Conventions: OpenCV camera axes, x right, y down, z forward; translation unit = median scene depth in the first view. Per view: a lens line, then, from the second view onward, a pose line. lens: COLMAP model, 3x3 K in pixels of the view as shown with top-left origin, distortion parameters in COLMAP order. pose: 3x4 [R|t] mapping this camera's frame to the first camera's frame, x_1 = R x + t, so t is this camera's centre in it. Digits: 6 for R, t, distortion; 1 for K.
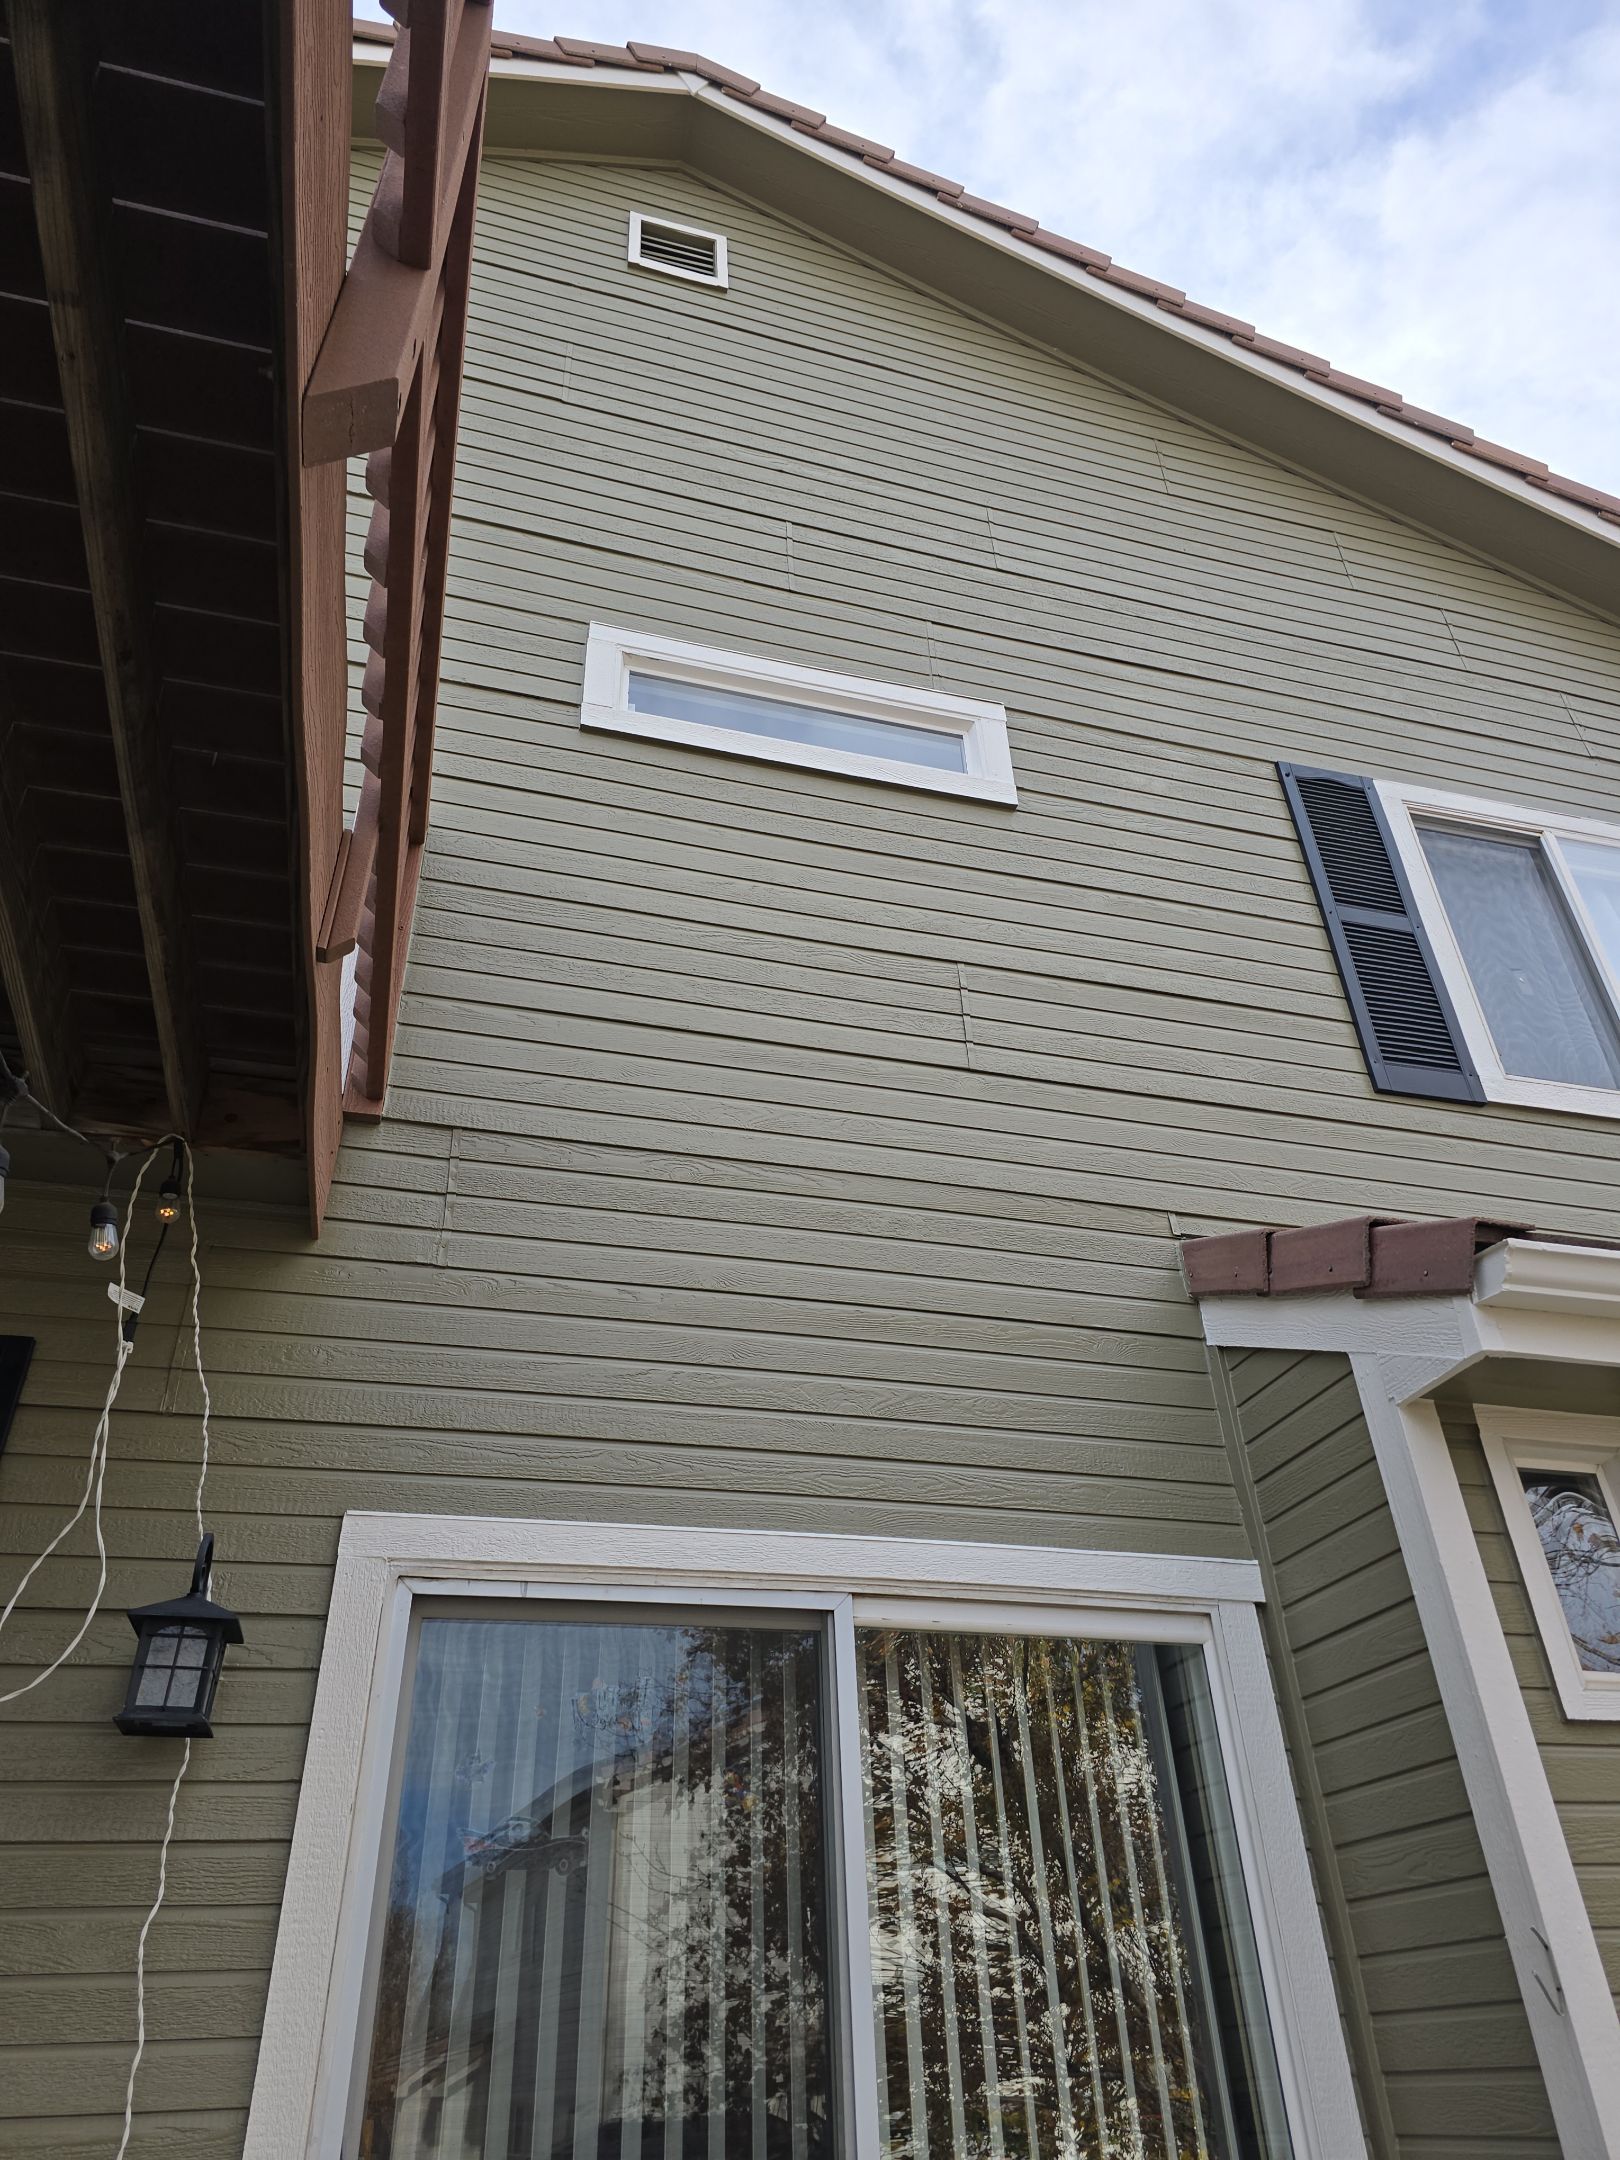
lens RADIAL K [[1451.6, 0, 830.8], [0, 1451.6, 1081.8], [0, 0, 1]] dist [0.068579, -0.047698]
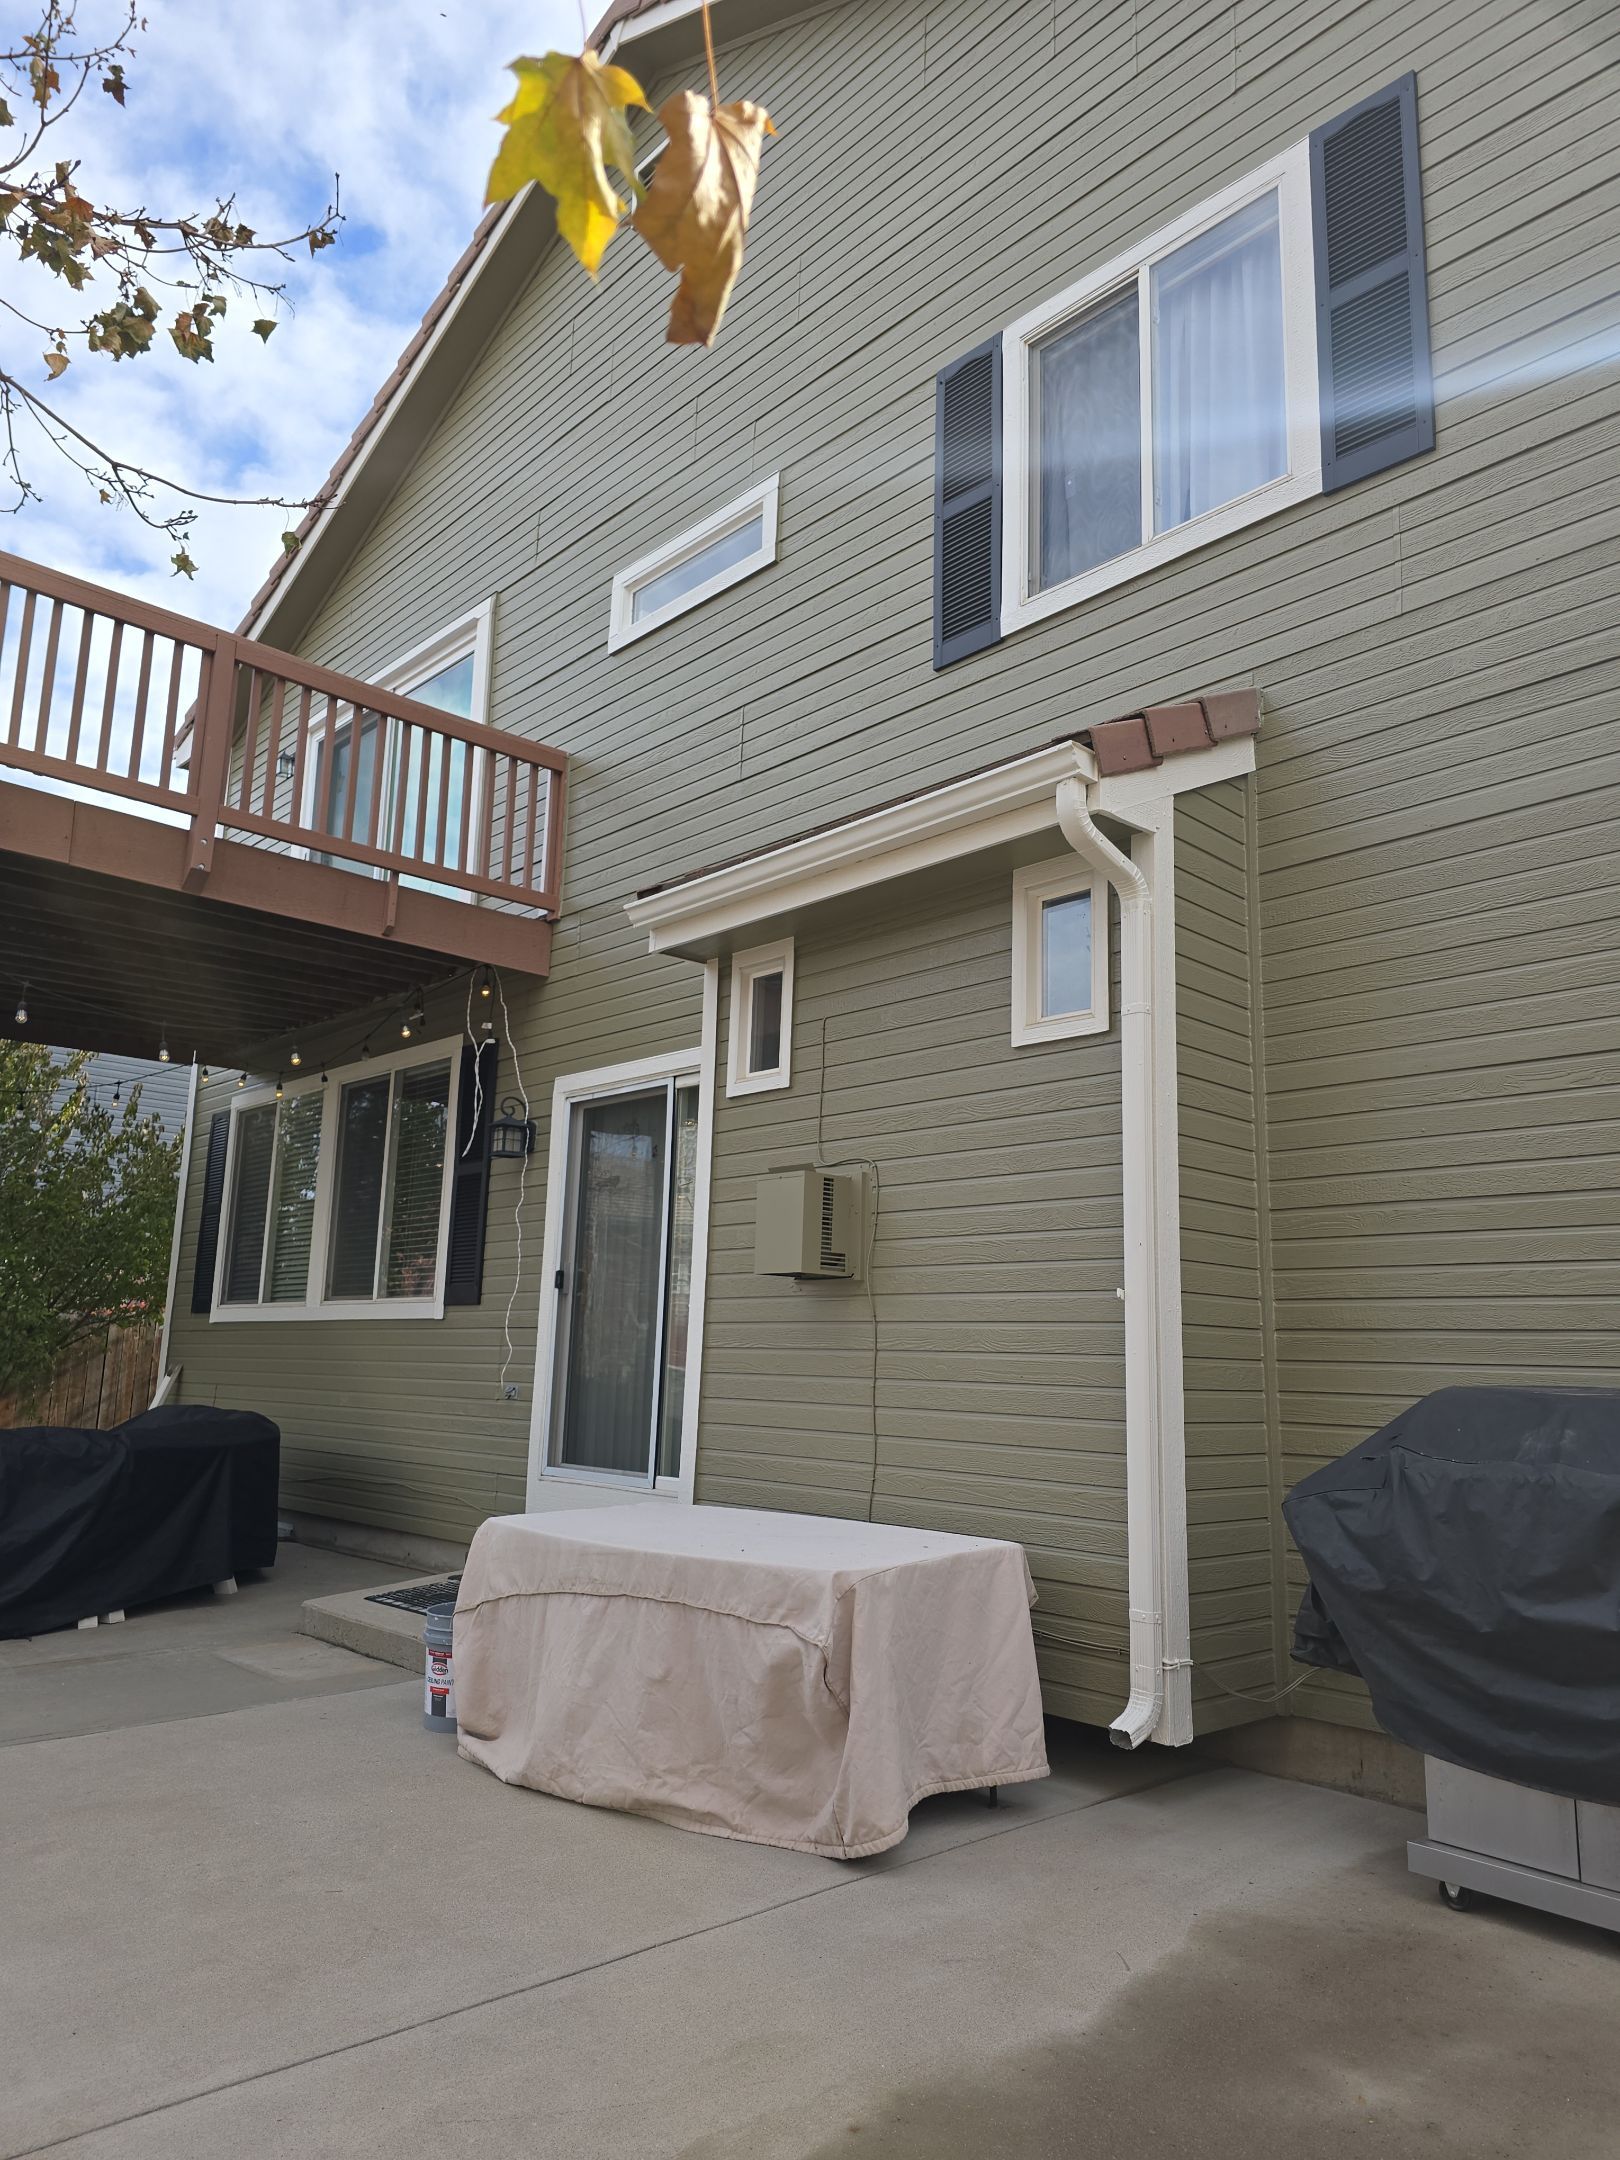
lens RADIAL K [[1468.9, 0, 811.0], [0, 1468.9, 1093.4], [0, 0, 1]] dist [0.073774, -0.059552]
pose [[0.461162, -0.116454, -0.879641, 1.970349], [0.467451, 0.874513, 0.129291, 0.157589], [0.754201, -0.470813, 0.457728, 0.074178]]
